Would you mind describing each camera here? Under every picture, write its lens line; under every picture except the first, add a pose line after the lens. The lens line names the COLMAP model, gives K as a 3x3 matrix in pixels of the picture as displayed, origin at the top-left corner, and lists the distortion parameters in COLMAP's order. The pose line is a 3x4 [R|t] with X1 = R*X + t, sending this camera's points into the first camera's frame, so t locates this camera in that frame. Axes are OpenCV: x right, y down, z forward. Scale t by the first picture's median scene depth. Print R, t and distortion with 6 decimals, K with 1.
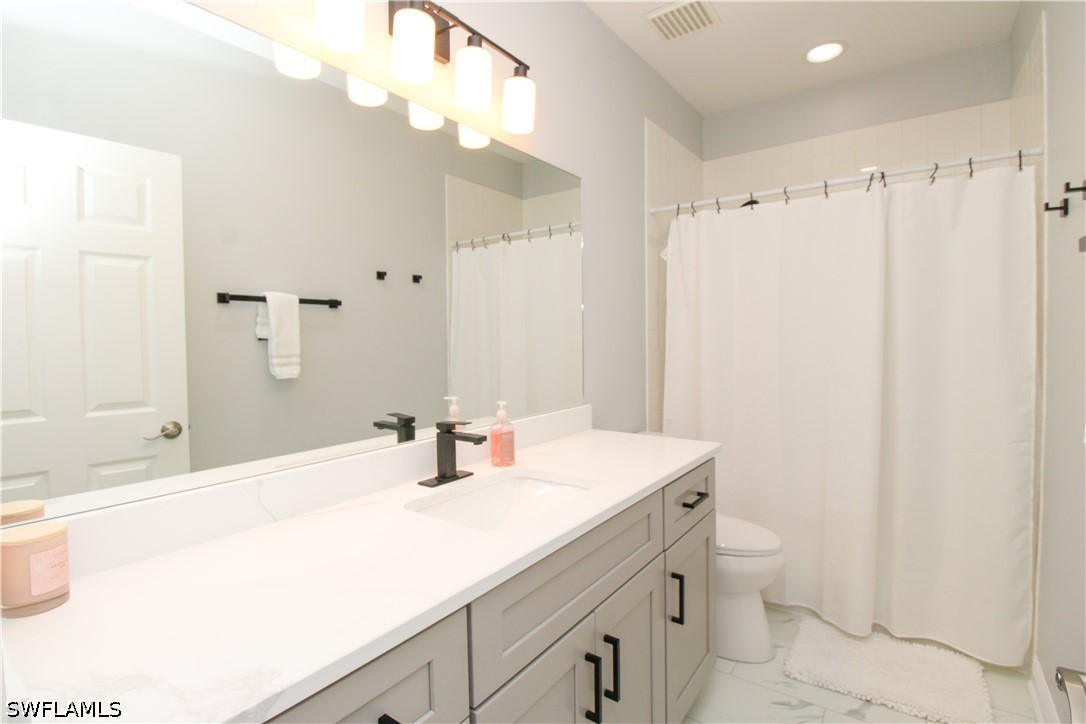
lens RADIAL K [[508.9, 0, 542.7], [0, 508.9, 349.7], [0, 0, 1]] dist [0.001988, -0.013671]
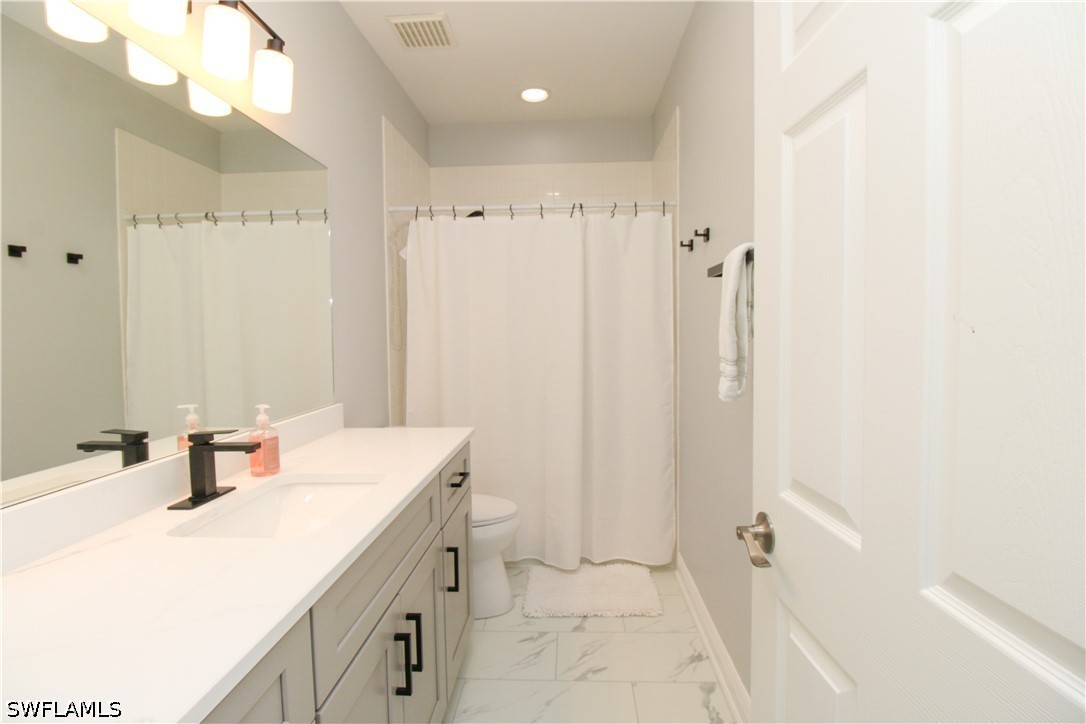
lens RADIAL K [[508.9, 0, 542.7], [0, 508.9, 349.7], [0, 0, 1]] dist [0.001988, -0.013671]
pose [[0.840450, -0.020860, 0.541487, -0.115913], [0.017045, 0.999782, 0.012058, 0.000710], [-0.541620, -0.000905, 0.840623, -0.026351]]
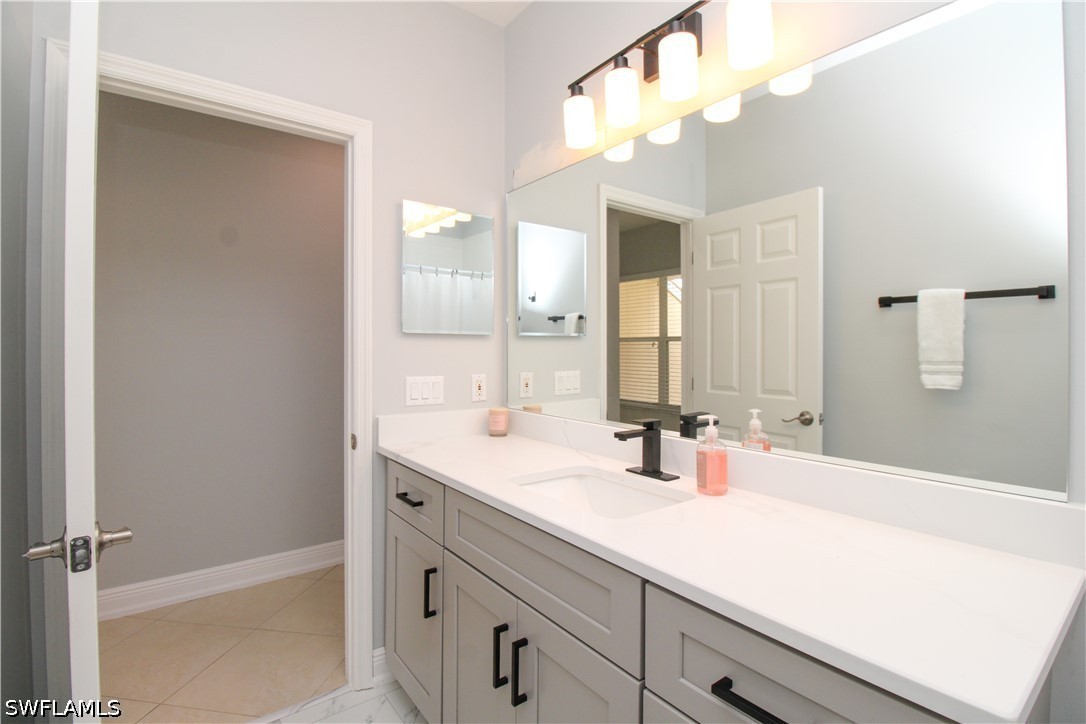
lens RADIAL K [[508.9, 0, 542.7], [0, 508.9, 349.7], [0, 0, 1]] dist [0.001988, -0.013671]
pose [[-0.276387, 0.009244, -0.961002, 0.613773], [-0.022407, 0.999620, 0.016060, -0.009827], [0.960785, 0.025972, -0.276075, 0.747028]]
